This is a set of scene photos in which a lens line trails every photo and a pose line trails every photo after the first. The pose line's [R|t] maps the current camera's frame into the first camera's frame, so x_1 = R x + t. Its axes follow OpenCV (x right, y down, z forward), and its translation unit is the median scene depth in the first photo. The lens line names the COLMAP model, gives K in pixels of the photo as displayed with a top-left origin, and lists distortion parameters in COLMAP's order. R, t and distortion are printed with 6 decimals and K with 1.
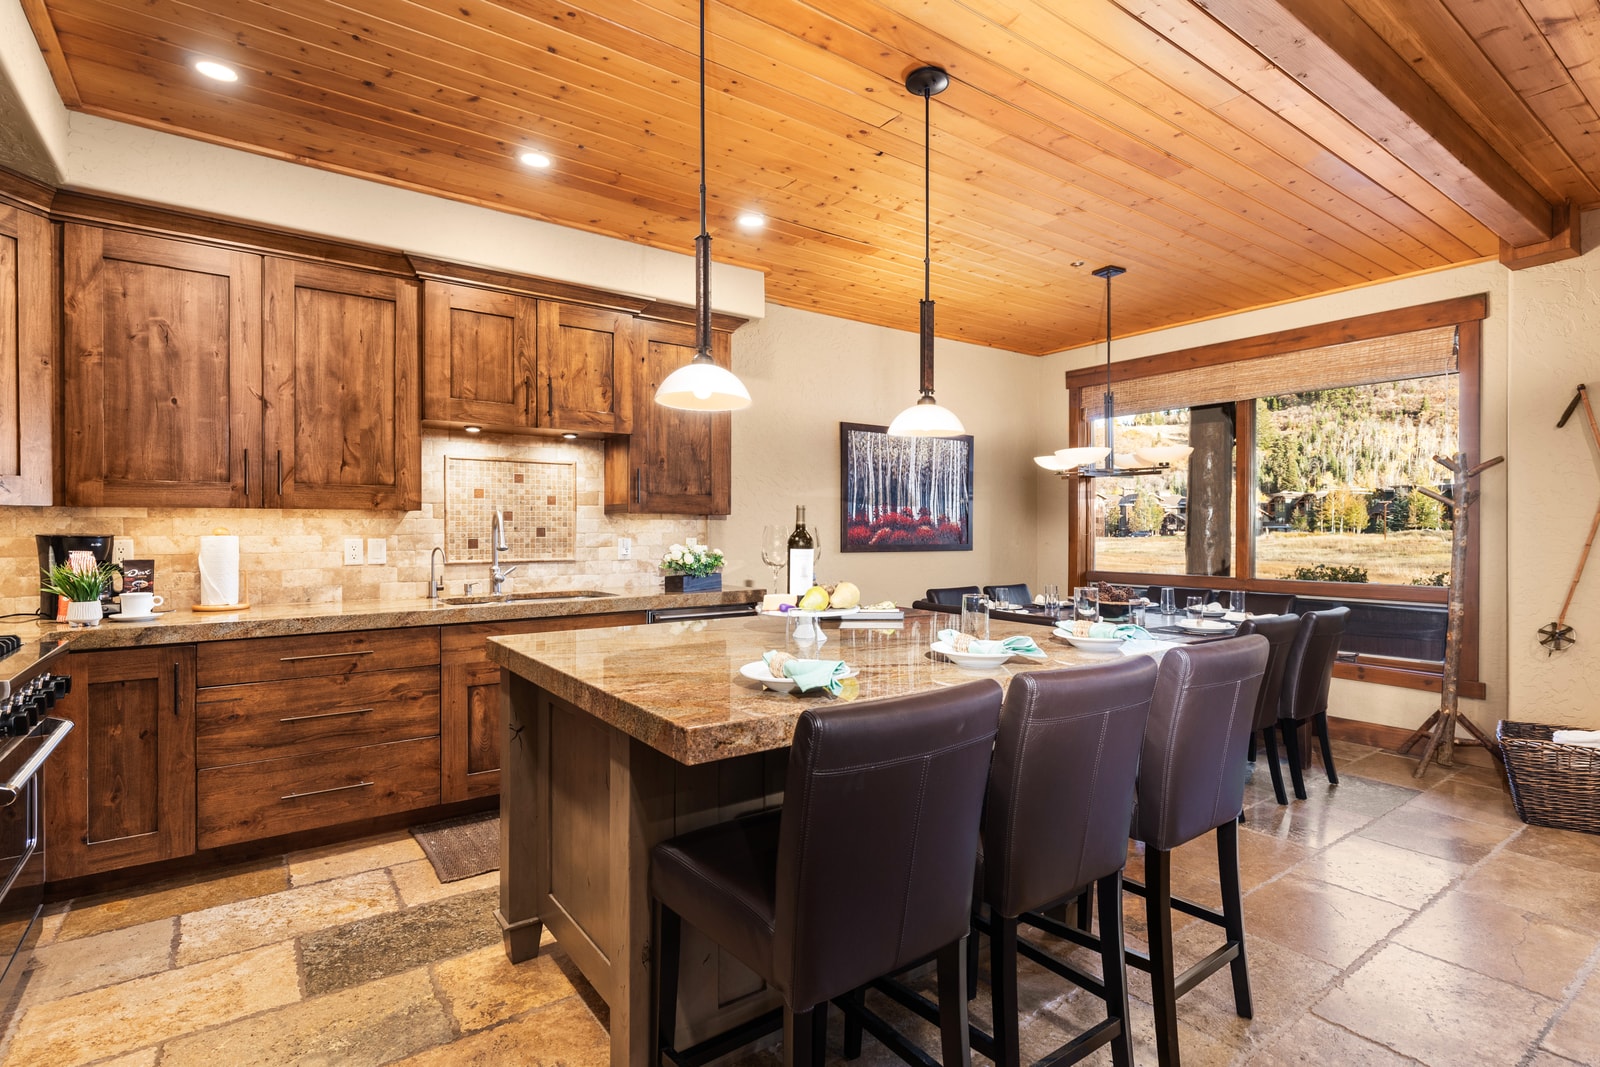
lens RADIAL K [[776.5, 0, 822.2], [0, 776.5, 525.2], [0, 0, 1]] dist [0.005310, -0.001529]
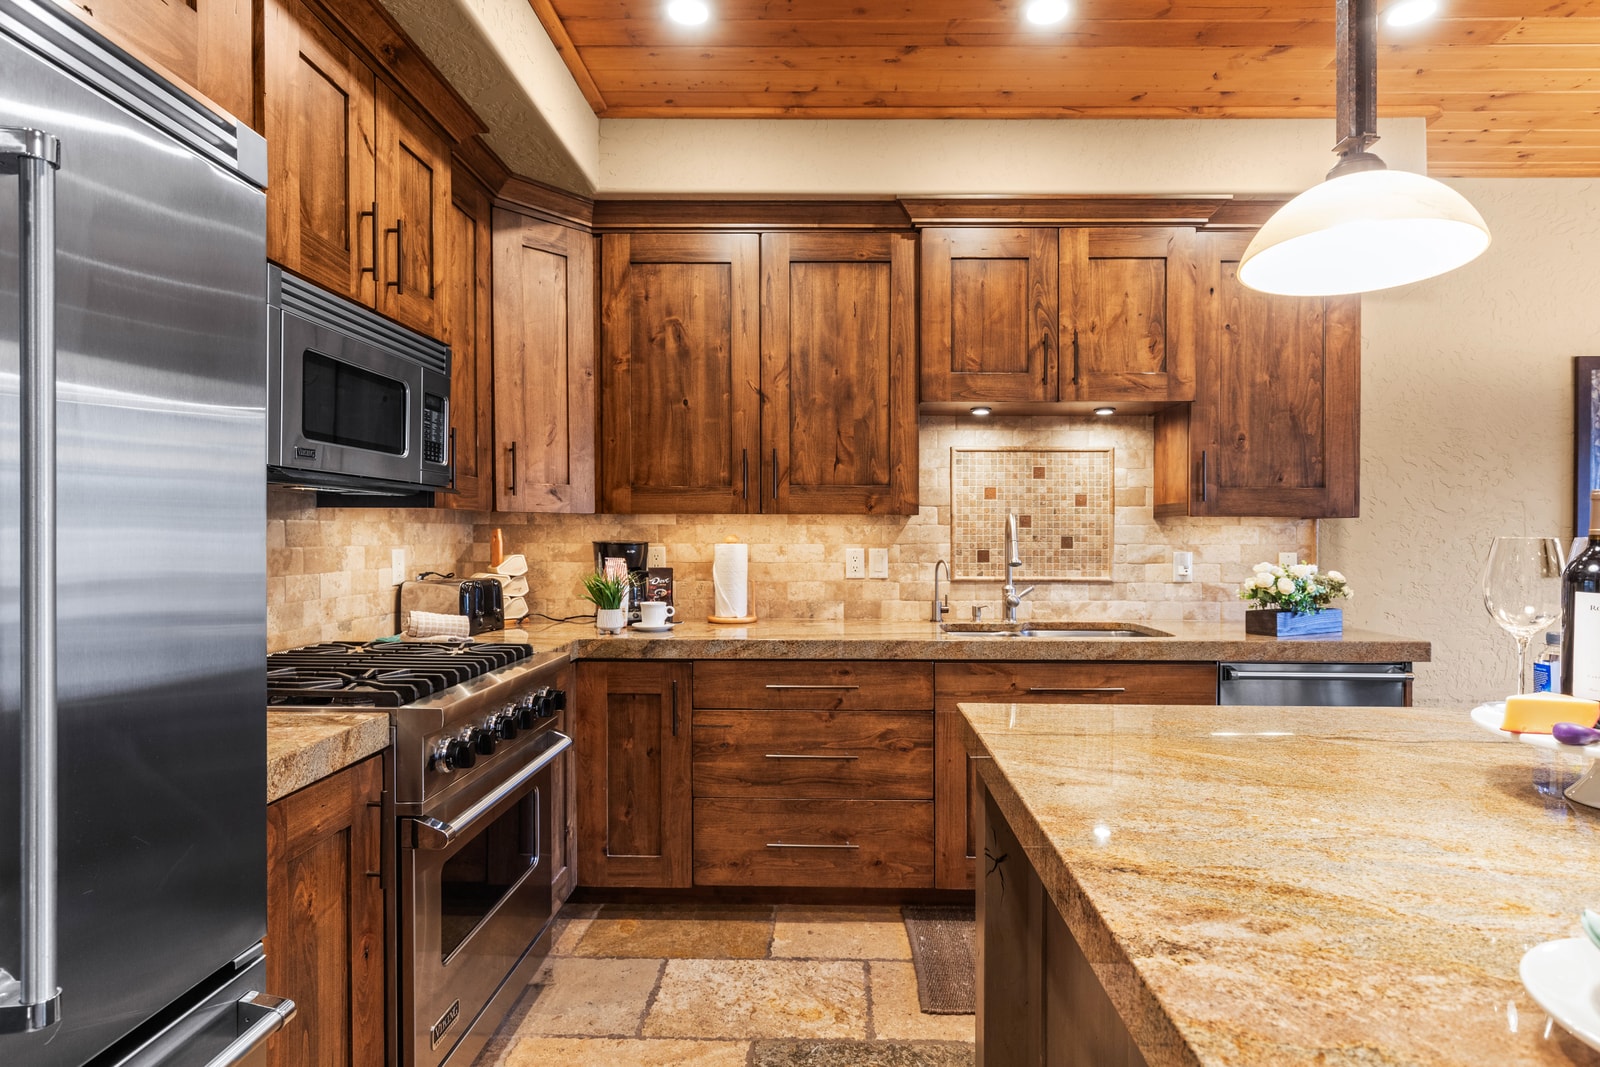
lens RADIAL K [[832.9, 0, 831.2], [0, 832.9, 533.6], [0, 0, 1]] dist [-0.001273, -0.000146]
pose [[0.792992, 0.003016, -0.609225, -0.054252], [-0.002117, 0.999995, 0.002194, -0.000914], [0.609229, -0.000450, 0.792995, 0.236853]]
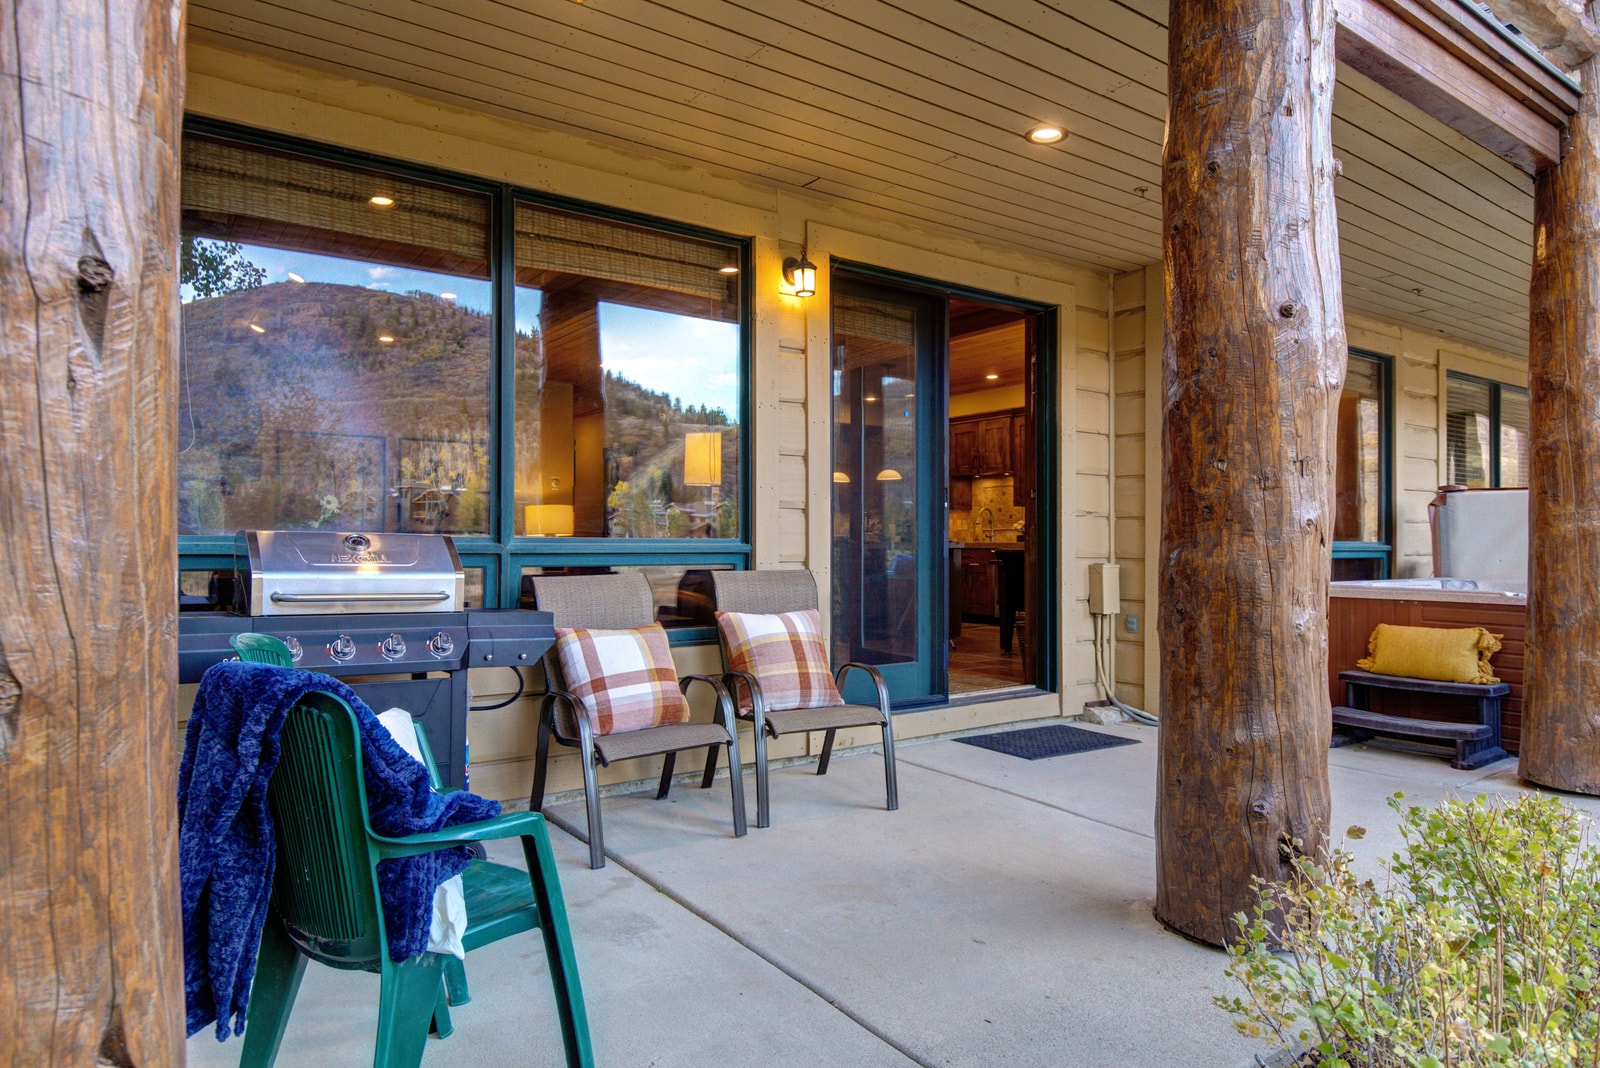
lens RADIAL K [[946.7, 0, 796.7], [0, 946.7, 534.2], [0, 0, 1]] dist [0.002855, 0.000284]
pose [[-0.024582, -0.011240, -0.999635, 2.613931], [0.000196, 0.999937, -0.011248, 0.098240], [0.999698, -0.000472, -0.024578, 0.494175]]
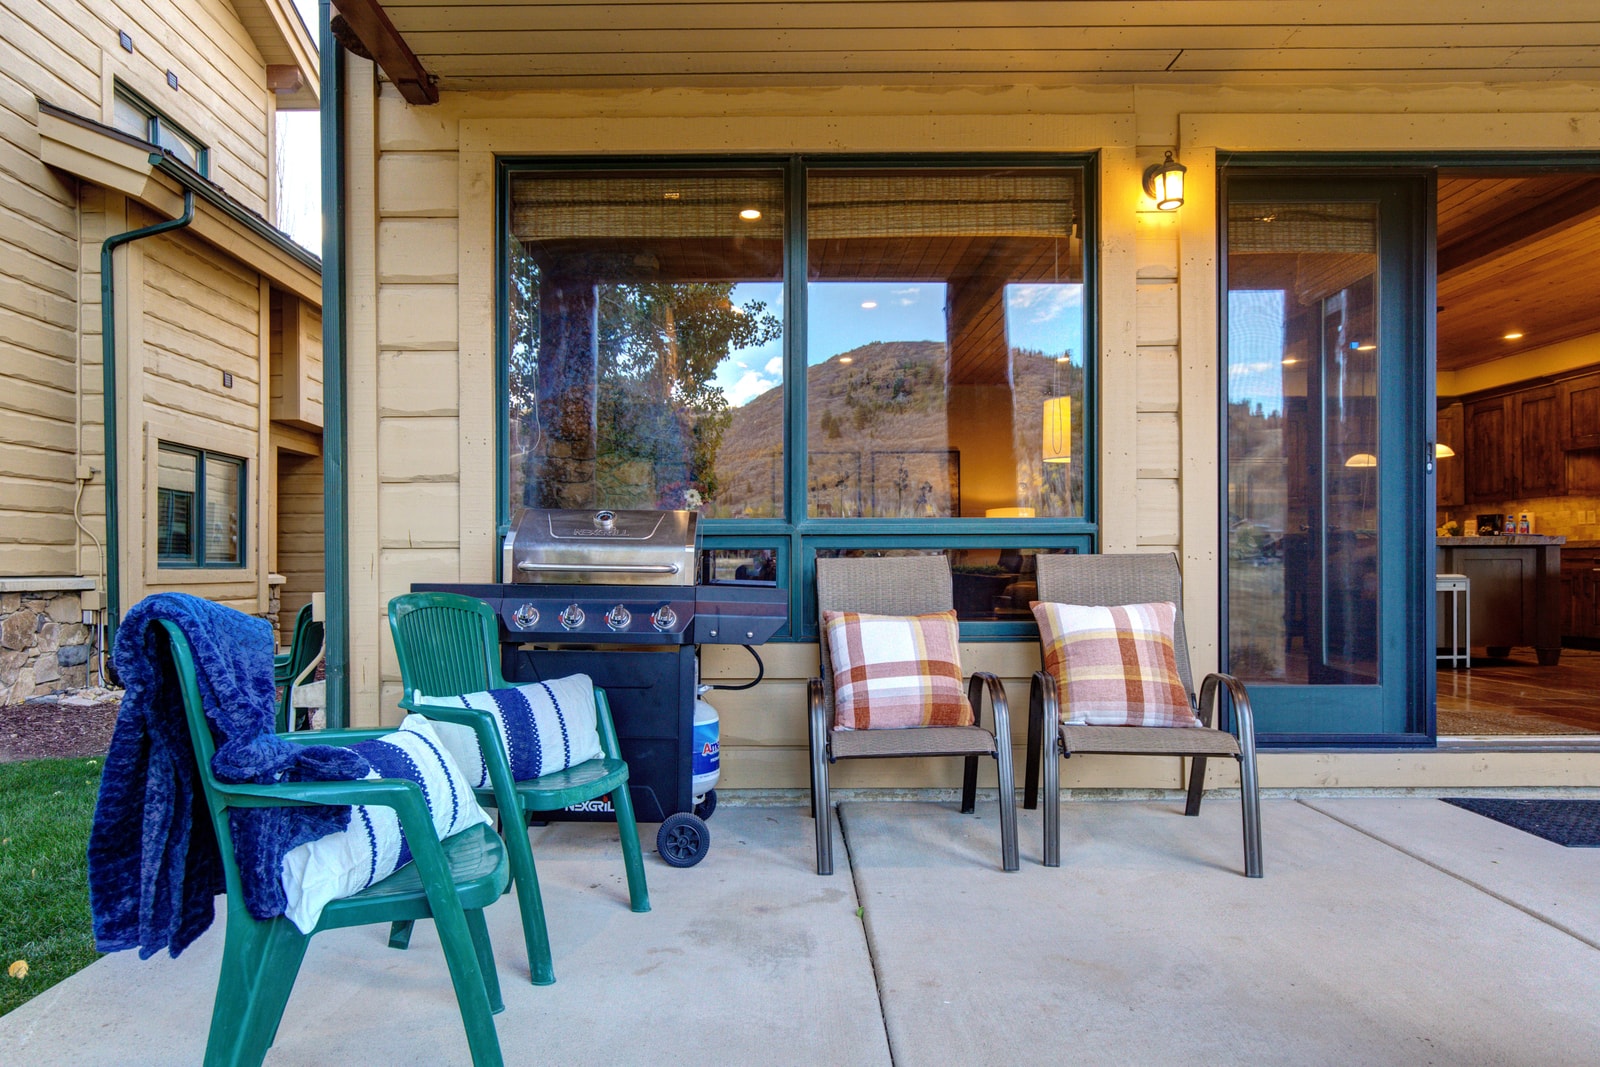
lens RADIAL K [[891.5, 0, 777.5], [0, 891.5, 562.1], [0, 0, 1]] dist [0.007382, -0.003764]
pose [[-0.596760, 0.000620, -0.802420, 2.374221], [0.006288, 0.999973, -0.003903, 0.137614], [0.802395, -0.007375, -0.596747, 0.687129]]
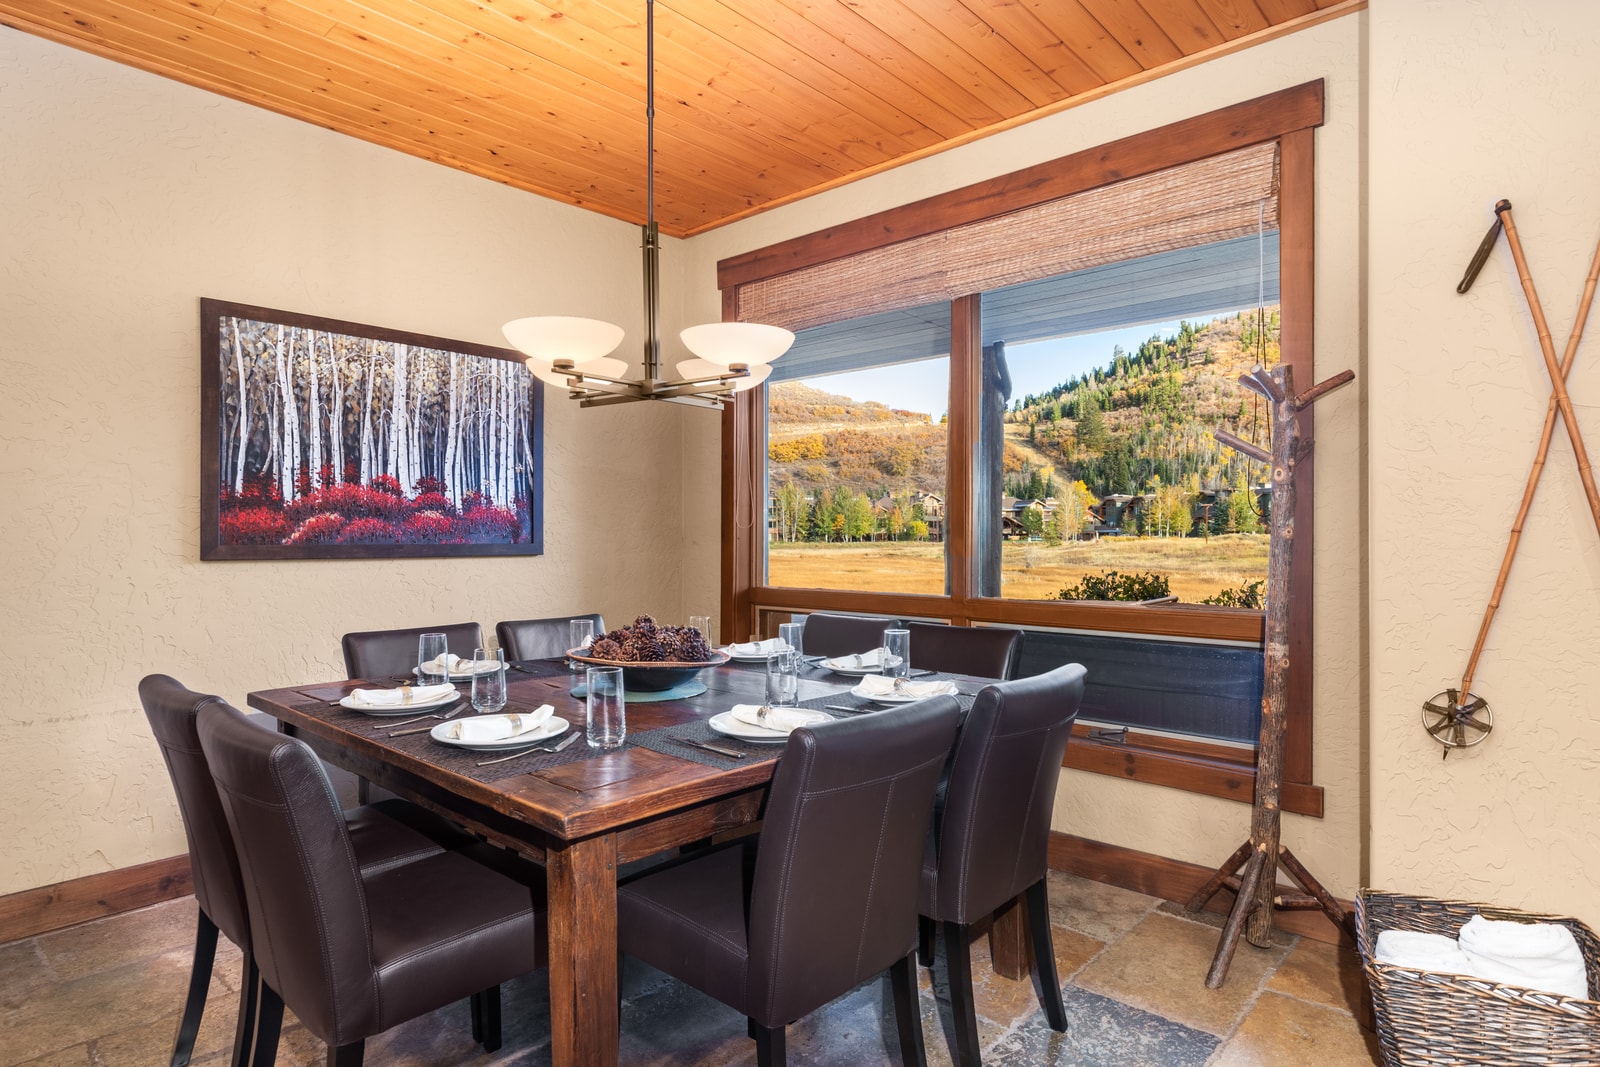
lens RADIAL K [[891.5, 0, 805.7], [0, 891.5, 527.7], [0, 0, 1]] dist [0.007382, -0.003764]
pose [[0.979324, -0.000454, 0.202297, 0.414111], [0.000792, 0.999998, -0.001590, 0.022740], [-0.202295, 0.001718, 0.979323, 0.515973]]
